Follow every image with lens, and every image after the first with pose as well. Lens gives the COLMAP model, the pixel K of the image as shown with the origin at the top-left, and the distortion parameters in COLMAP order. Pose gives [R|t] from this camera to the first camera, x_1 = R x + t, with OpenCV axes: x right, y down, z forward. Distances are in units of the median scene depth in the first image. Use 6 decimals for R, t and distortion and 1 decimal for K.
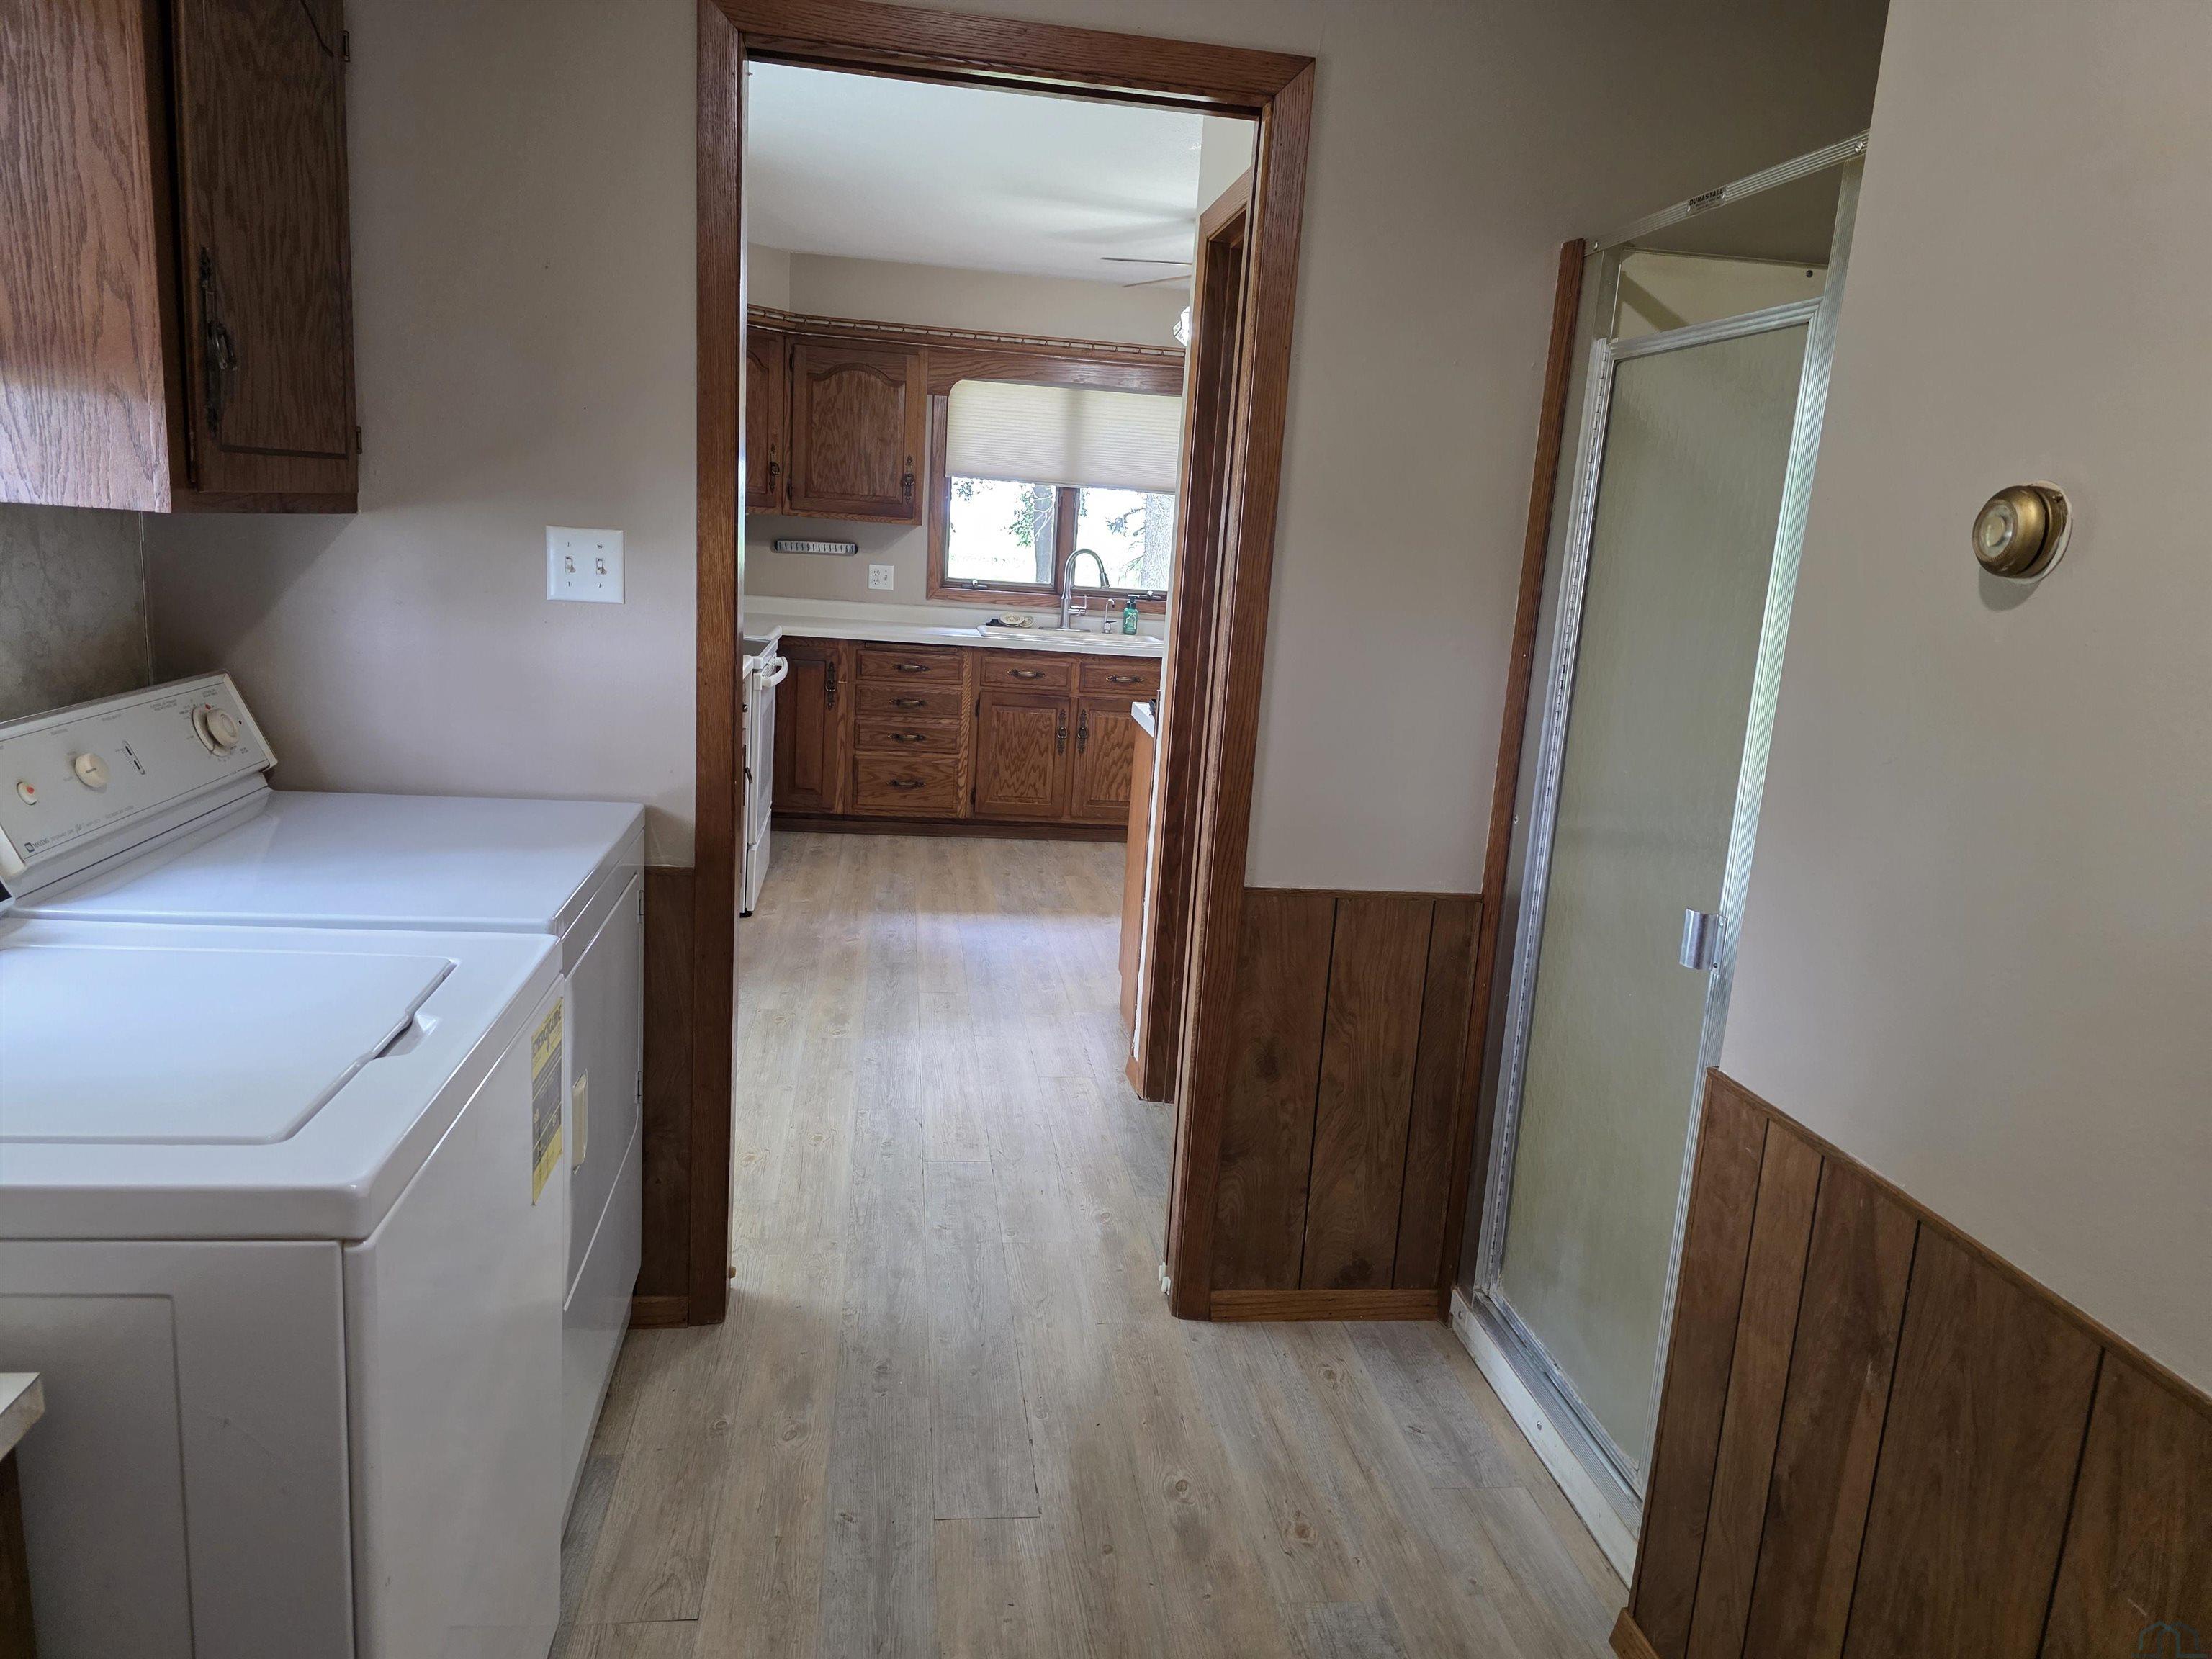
lens RADIAL K [[1483.5, 0, 1115.7], [0, 1483.5, 836.2], [0, 0, 1]] dist [0.010335, -0.000366]
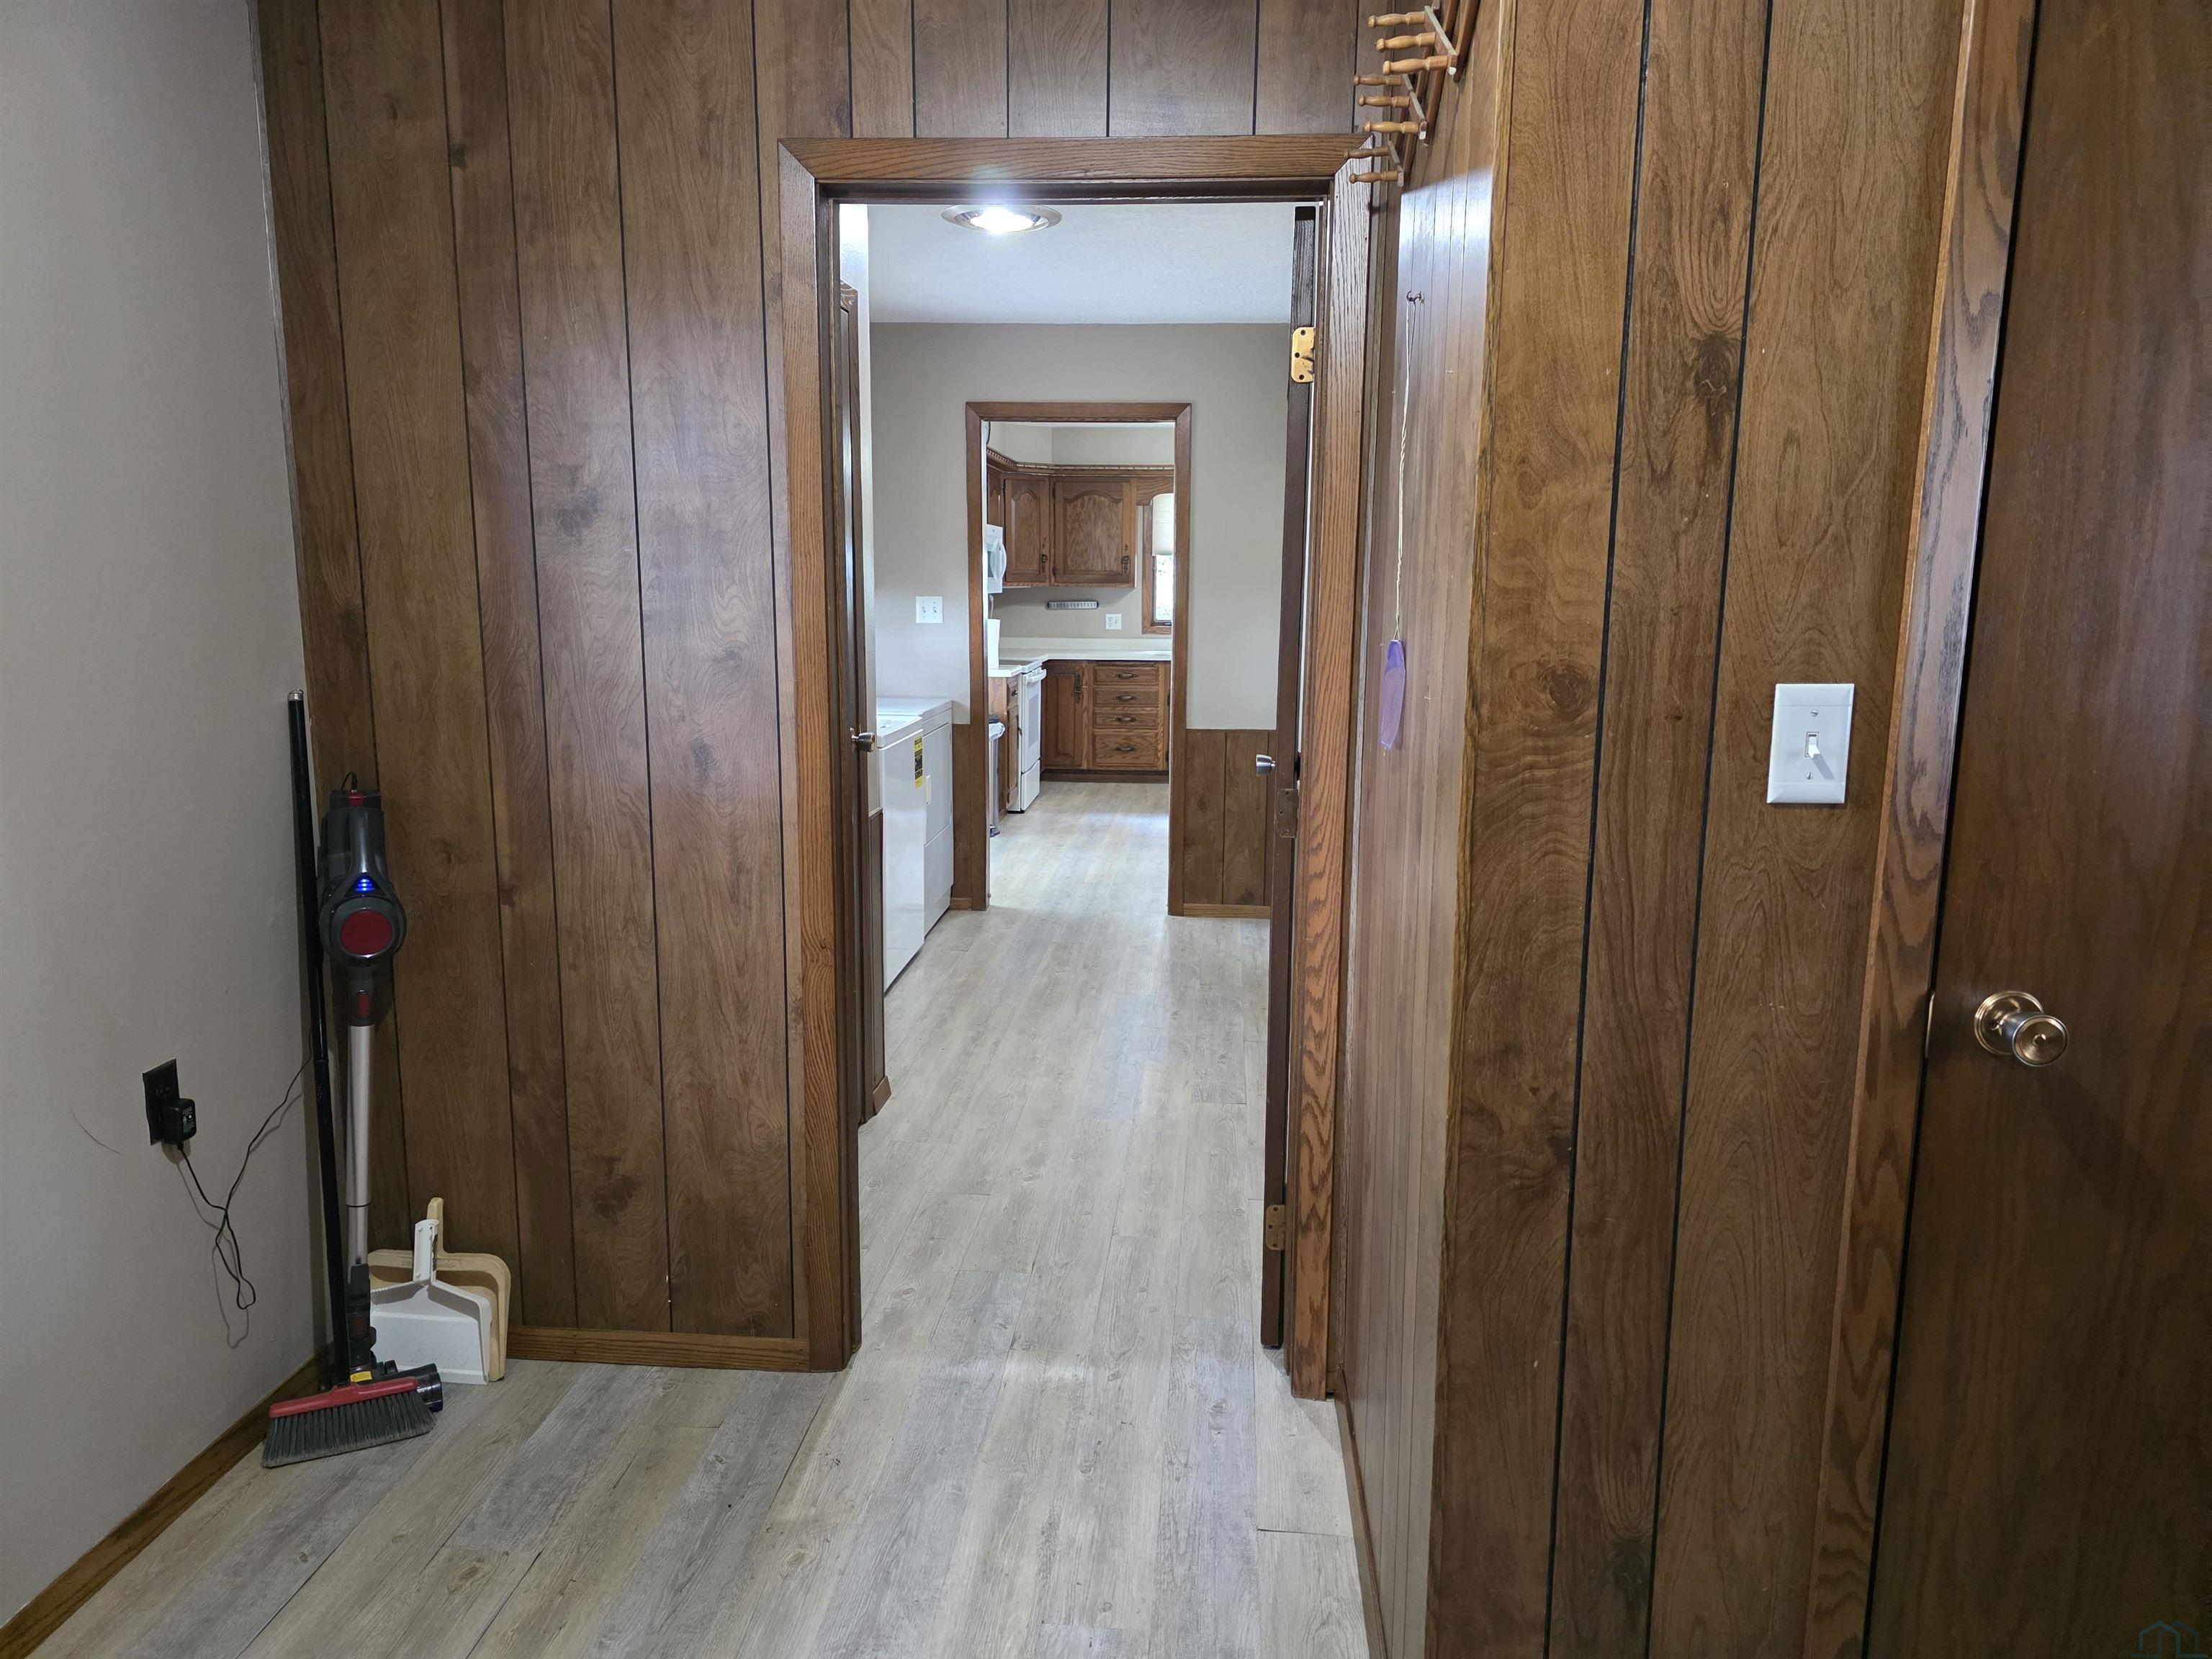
lens RADIAL K [[1483.5, 0, 1099.6], [0, 1483.5, 825.0], [0, 0, 1]] dist [0.010335, -0.000366]
pose [[0.972045, -0.019954, -0.233943, 0.204035], [0.009190, 0.998852, -0.047011, 0.121459], [0.234613, 0.043546, 0.971113, -0.551280]]
